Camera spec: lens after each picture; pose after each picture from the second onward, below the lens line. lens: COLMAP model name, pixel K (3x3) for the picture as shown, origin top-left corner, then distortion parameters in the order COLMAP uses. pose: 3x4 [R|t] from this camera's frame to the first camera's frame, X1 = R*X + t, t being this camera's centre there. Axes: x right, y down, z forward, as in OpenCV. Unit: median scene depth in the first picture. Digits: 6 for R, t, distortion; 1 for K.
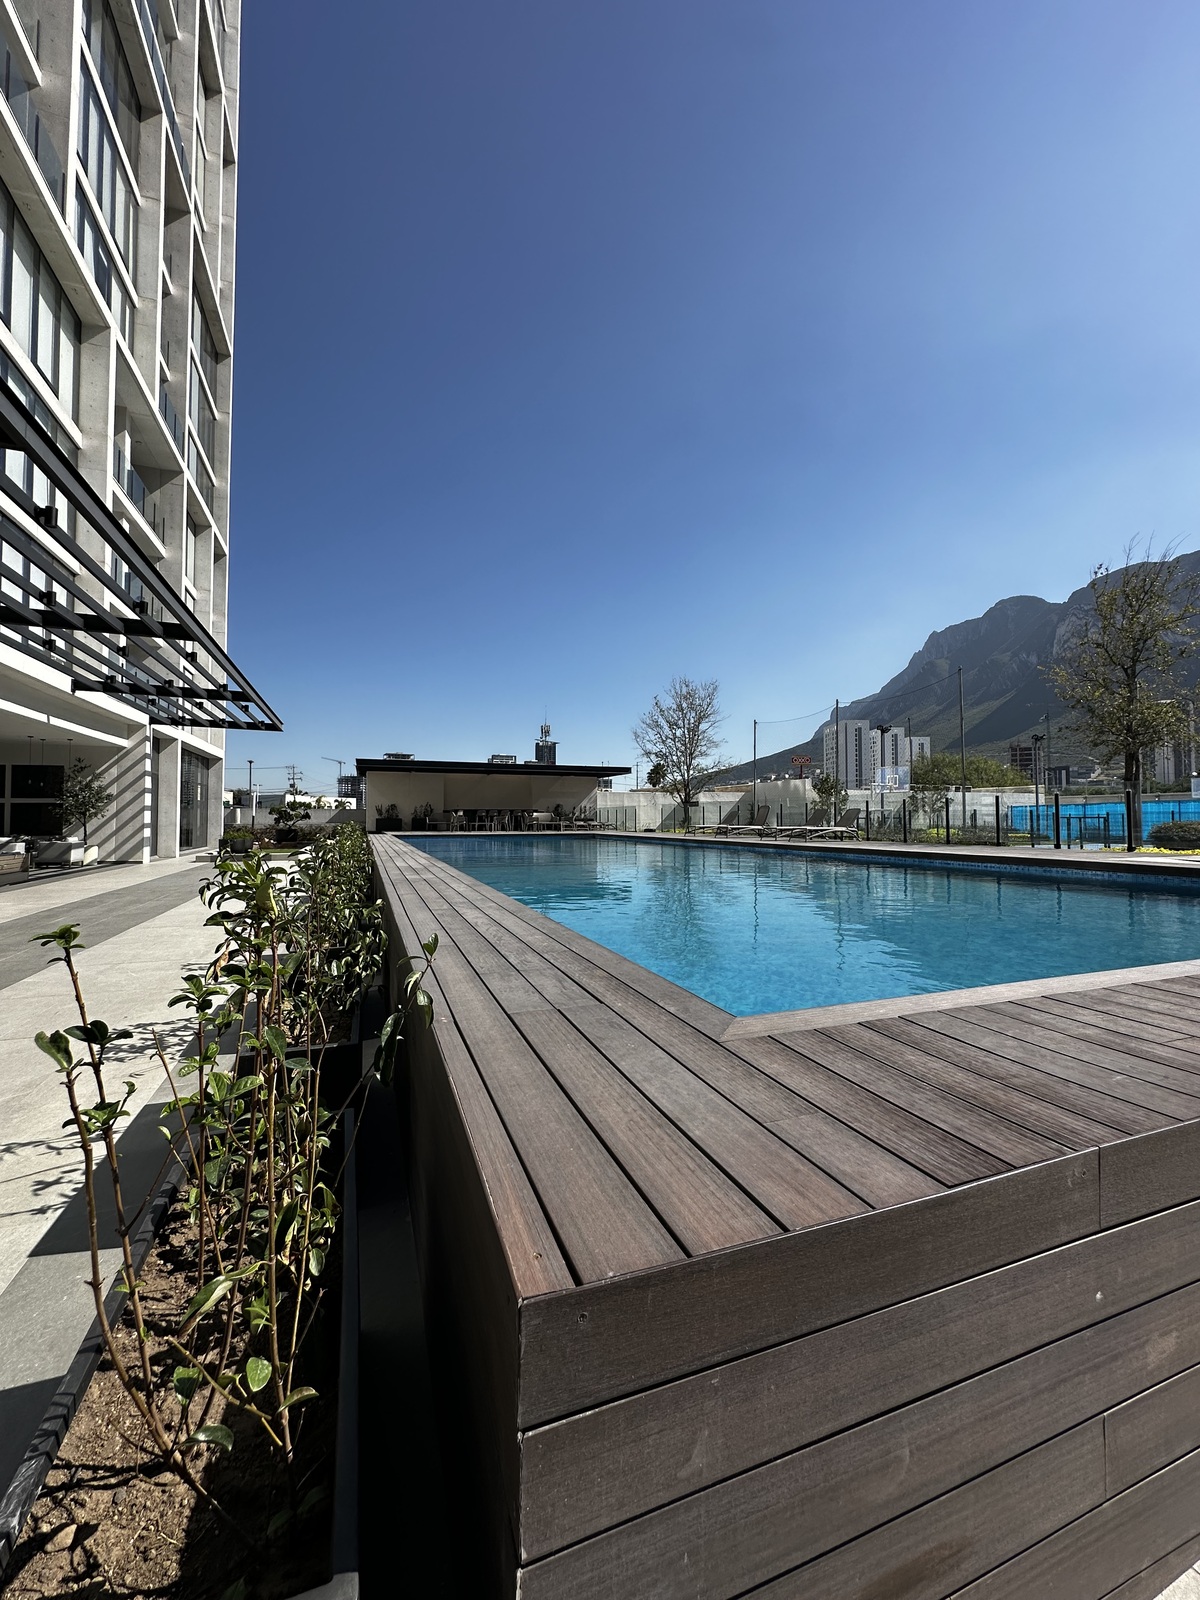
lens RADIAL K [[641.3, 0, 602.9], [0, 641.3, 804.5], [0, 0, 1]] dist [0.015815, 0.000177]
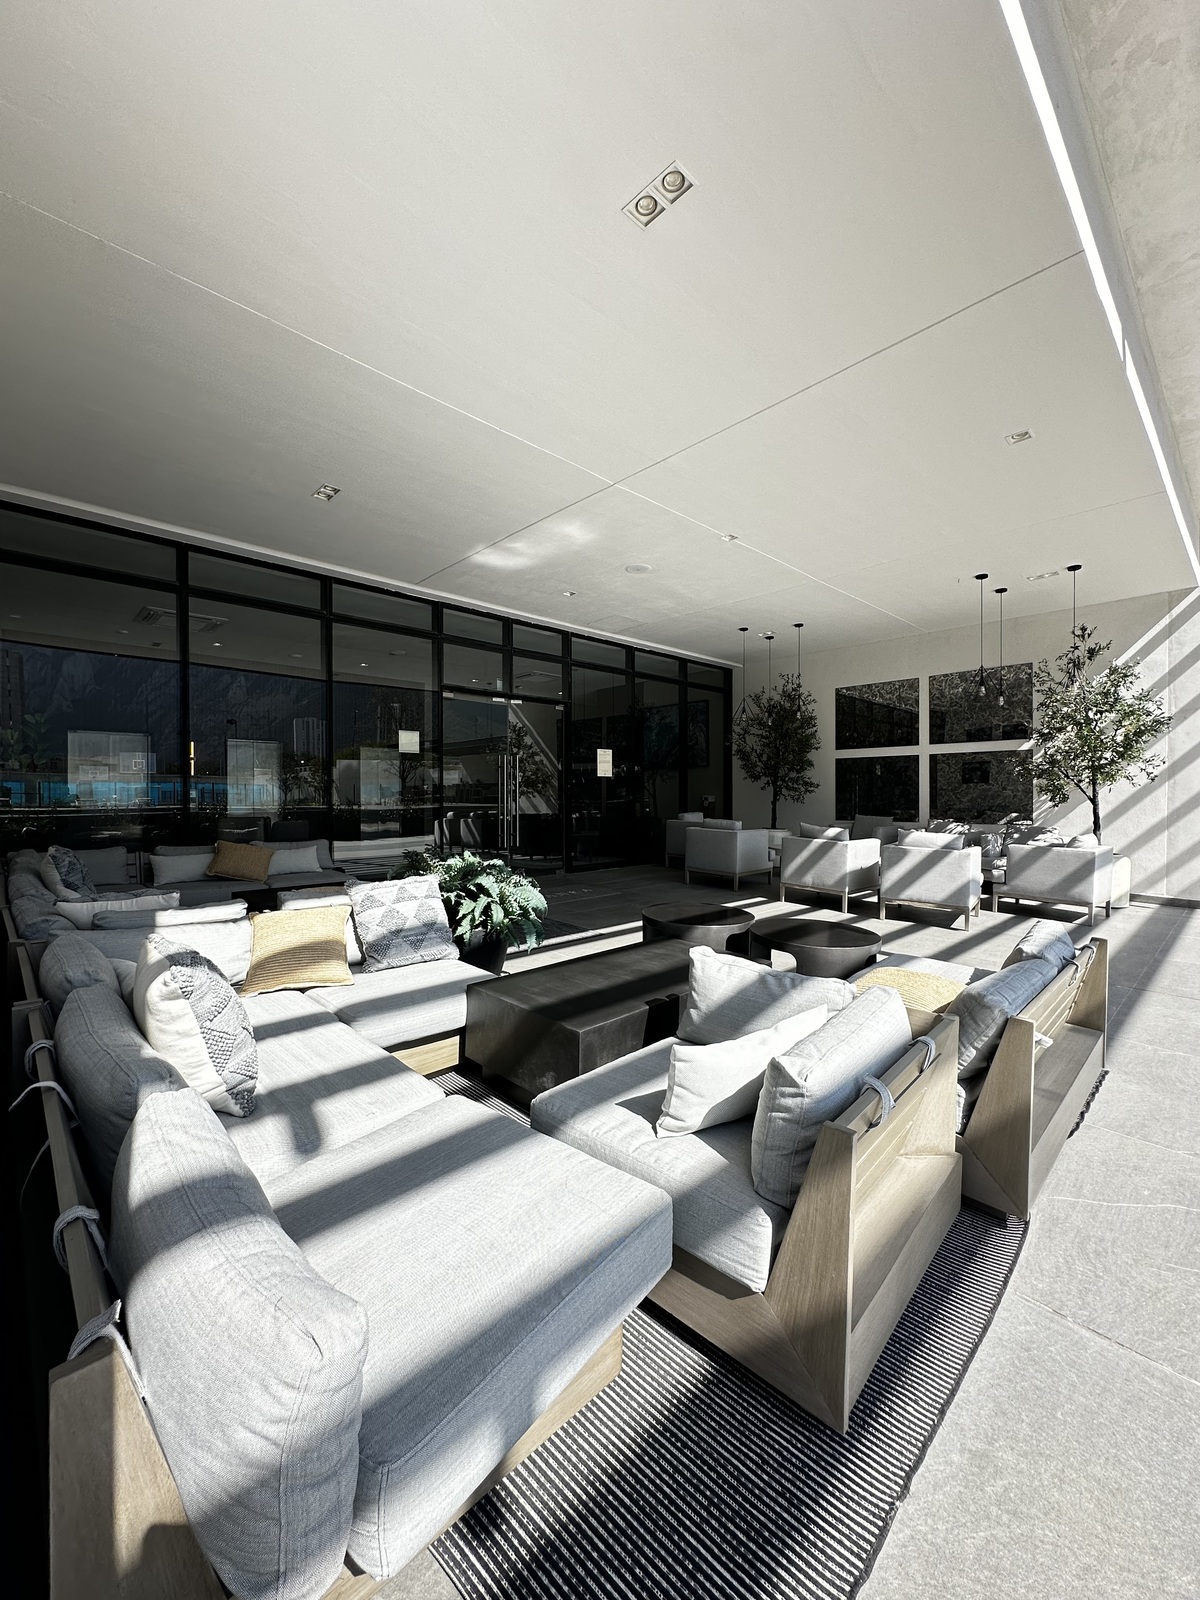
lens RADIAL K [[641.3, 0, 598.9], [0, 641.3, 800.6], [0, 0, 1]] dist [0.015815, 0.000177]
pose [[0.415552, 0.004642, -0.909558, -0.569444], [0.024476, 0.999568, 0.016284, 0.018036], [0.909240, -0.029029, 0.415259, 0.568484]]
